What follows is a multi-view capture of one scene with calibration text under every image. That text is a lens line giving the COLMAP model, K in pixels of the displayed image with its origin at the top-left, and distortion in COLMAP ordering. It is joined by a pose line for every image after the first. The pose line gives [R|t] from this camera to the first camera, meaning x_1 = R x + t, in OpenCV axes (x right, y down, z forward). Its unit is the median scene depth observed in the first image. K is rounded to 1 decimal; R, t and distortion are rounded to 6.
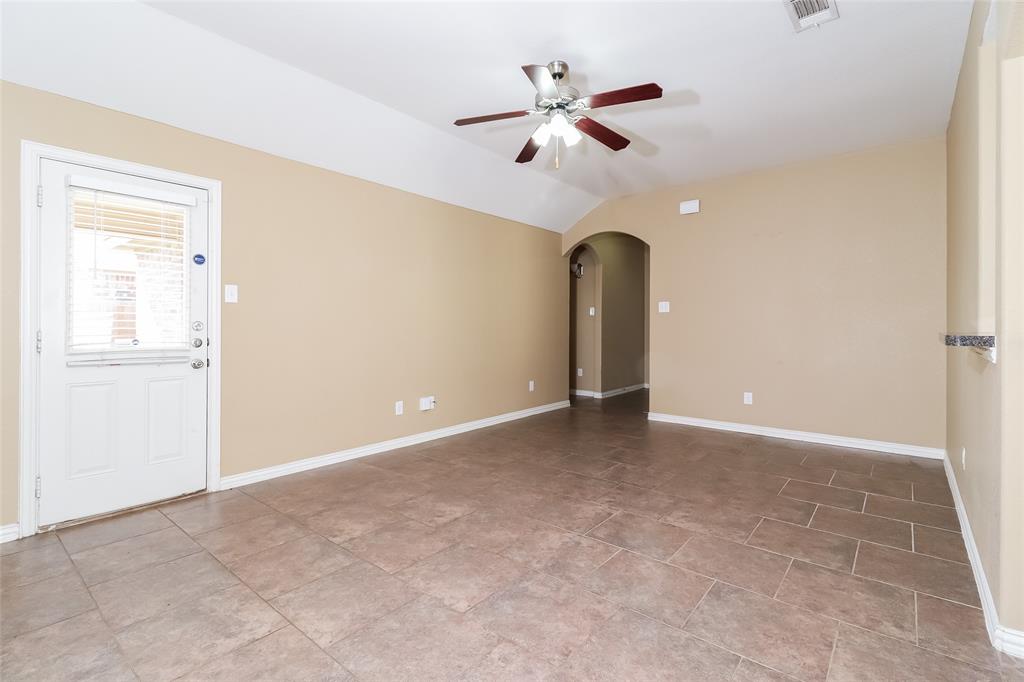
lens RADIAL K [[478.6, 0, 512.7], [0, 478.6, 333.1], [0, 0, 1]] dist [0.020790, -0.000016]
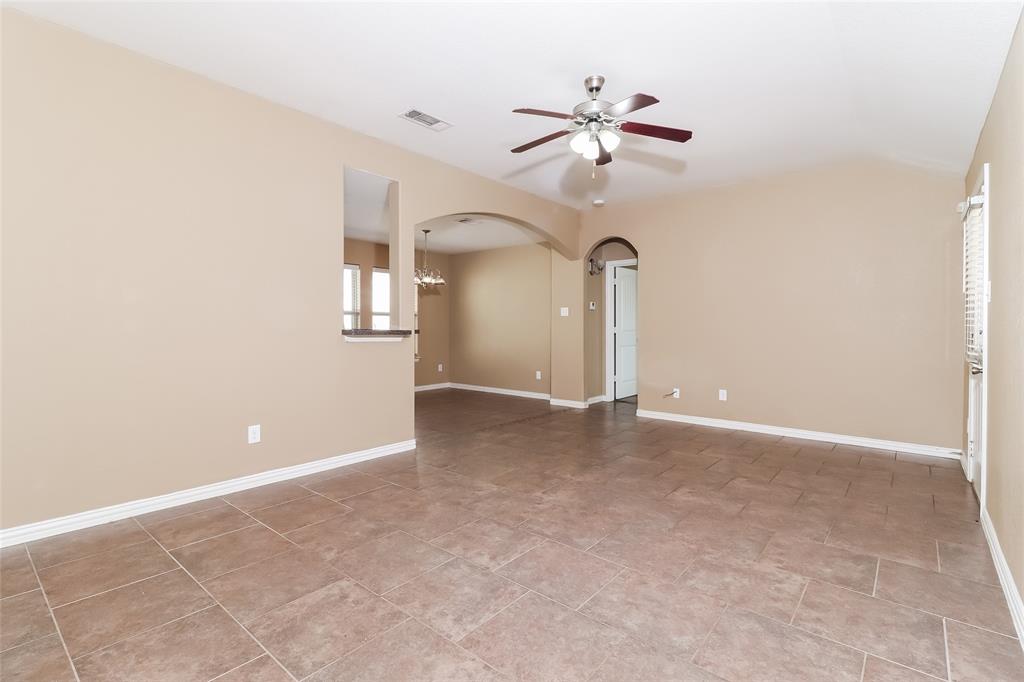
lens RADIAL K [[478.6, 0, 511.6], [0, 478.6, 334.9], [0, 0, 1]] dist [0.020790, -0.000016]
pose [[-0.999944, -0.007875, 0.007102, 0.262728], [-0.007619, 0.999348, 0.035294, -0.035011], [-0.007375, 0.035238, -0.999352, 2.038548]]
